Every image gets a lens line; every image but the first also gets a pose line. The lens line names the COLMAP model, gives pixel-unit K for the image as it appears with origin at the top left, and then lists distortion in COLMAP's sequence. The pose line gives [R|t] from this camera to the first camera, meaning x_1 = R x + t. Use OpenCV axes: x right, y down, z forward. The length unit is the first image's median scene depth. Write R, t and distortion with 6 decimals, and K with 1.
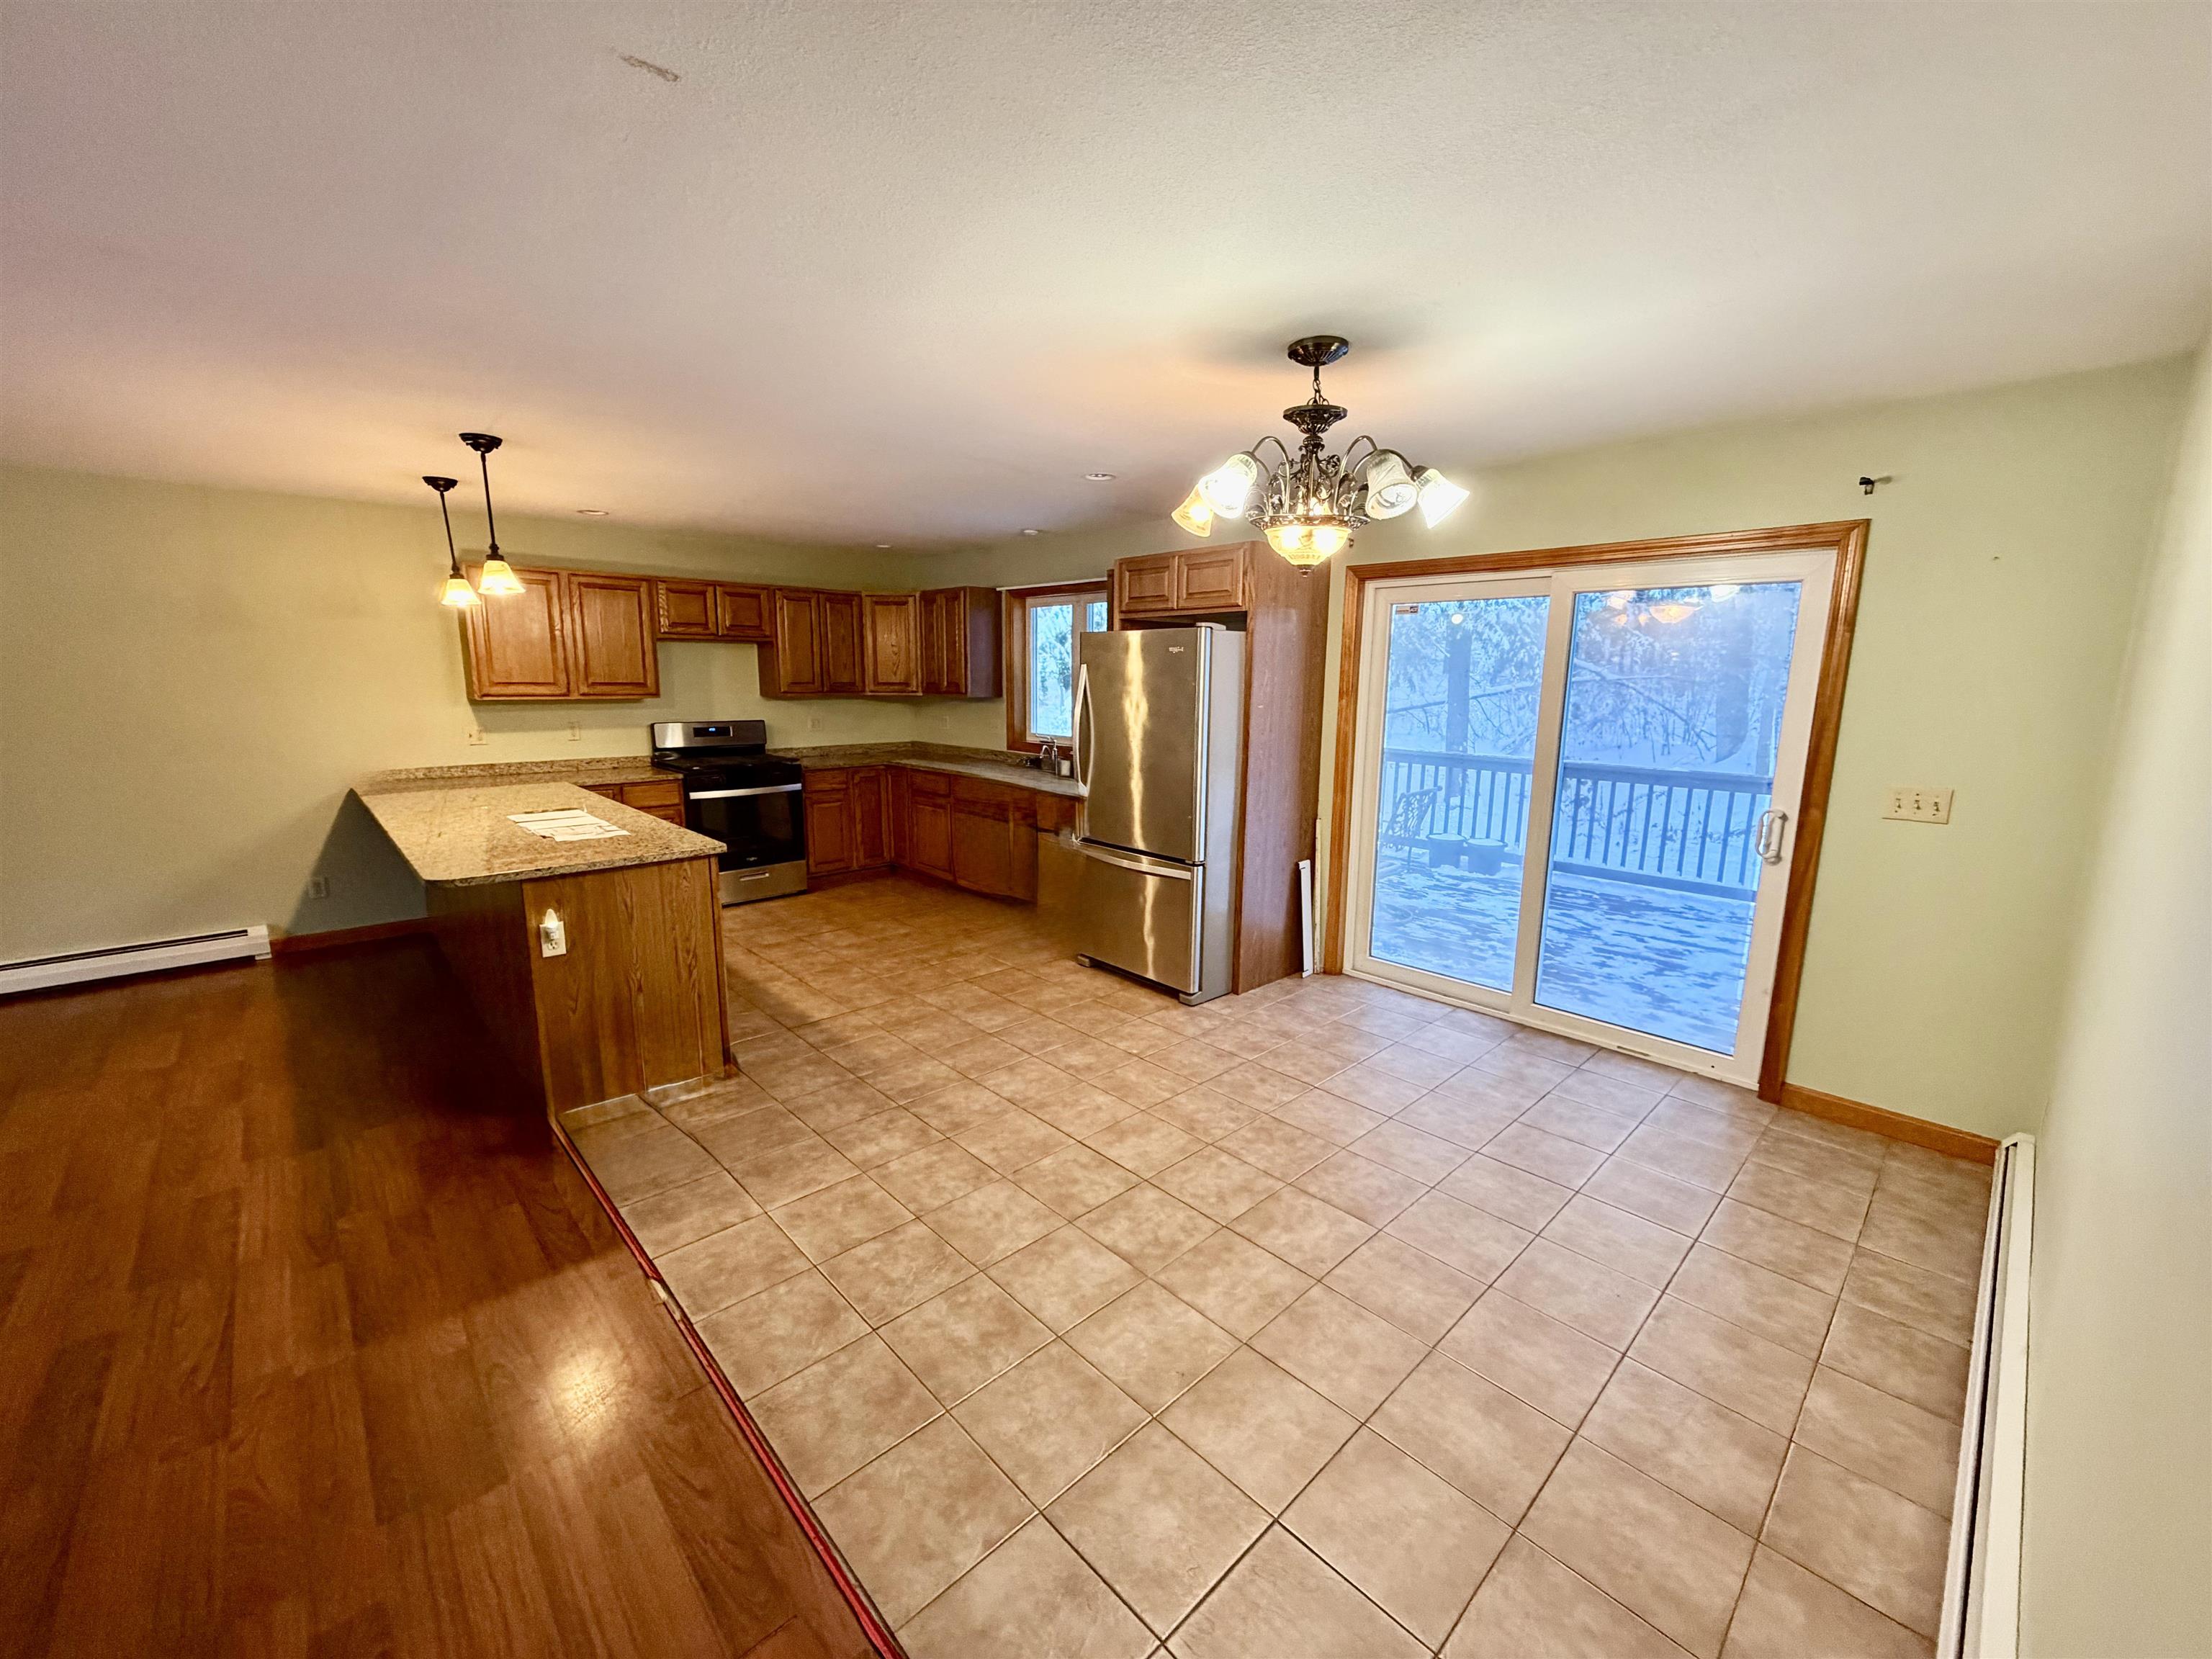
lens RADIAL K [[872.9, 0, 1106.0], [0, 872.9, 829.5], [0, 0, 1]] dist [-0.000534, 0.000079]
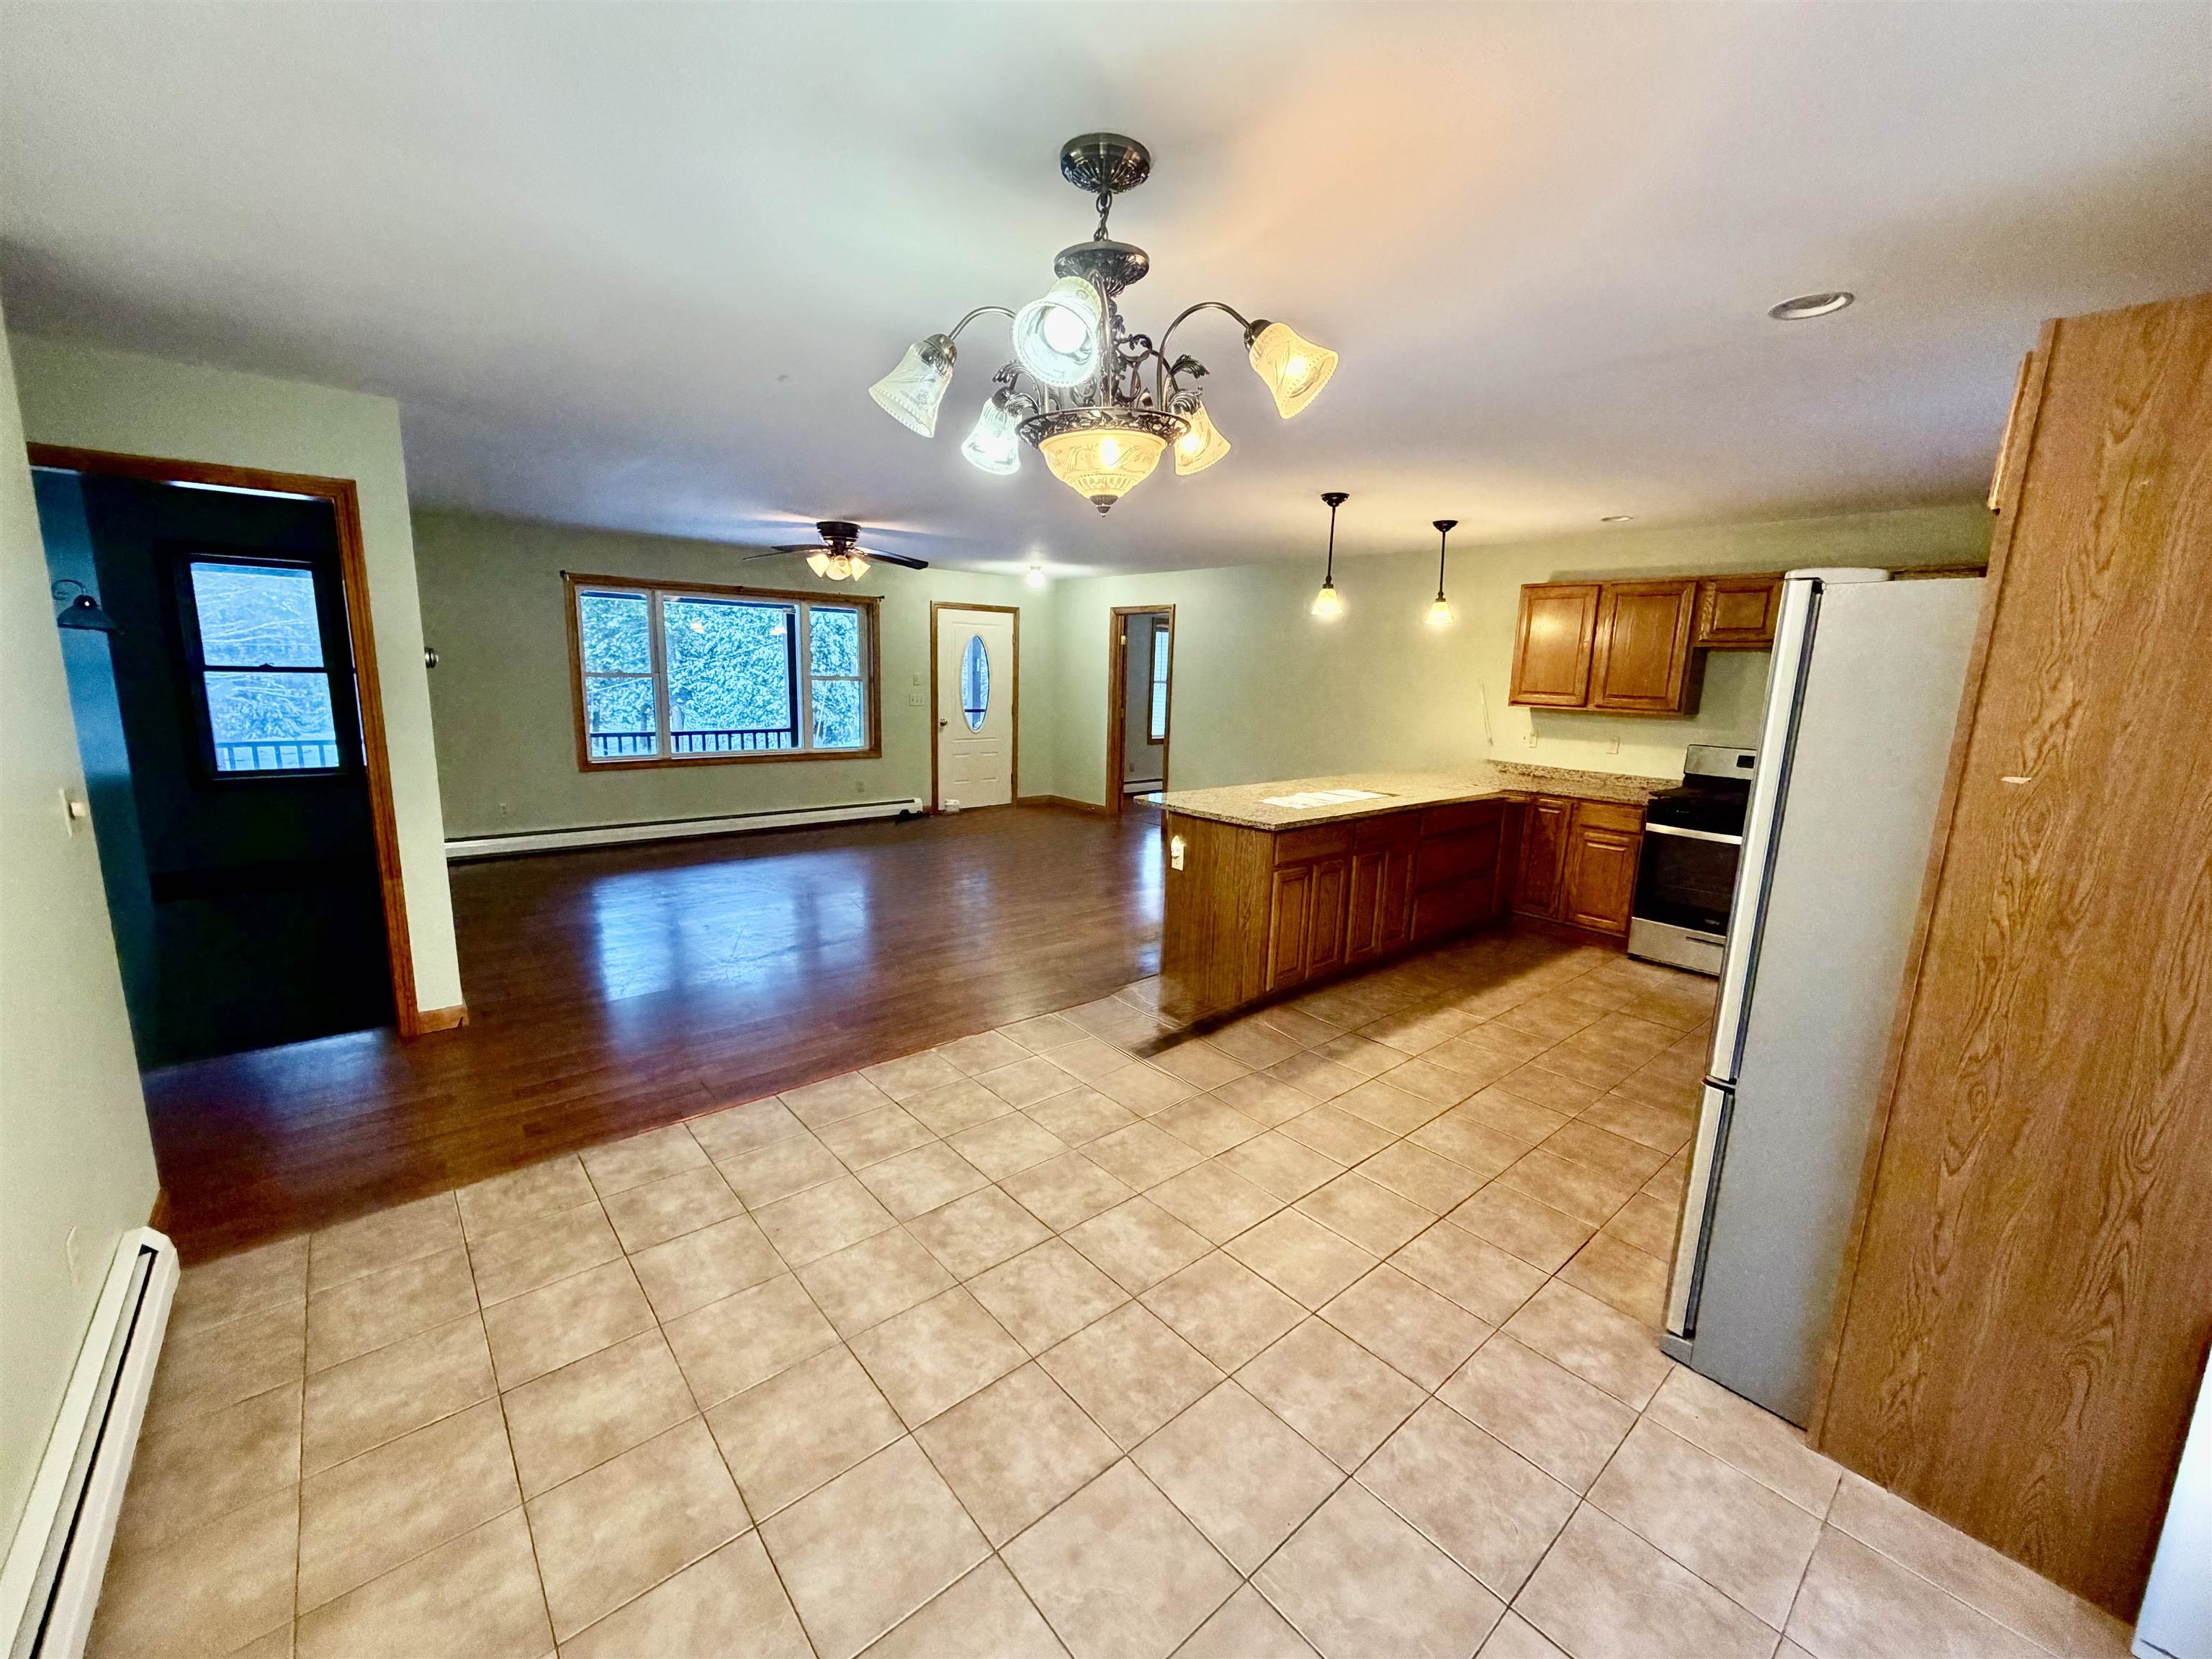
lens RADIAL K [[889.1, 0, 1106.0], [0, 889.1, 829.5], [0, 0, 1]] dist [0.003435, 0.000096]
pose [[-0.046653, 0.173171, -0.983786, 0.610534], [-0.207763, 0.961639, 0.179125, -0.118298], [0.977066, 0.212751, -0.008885, 0.684579]]
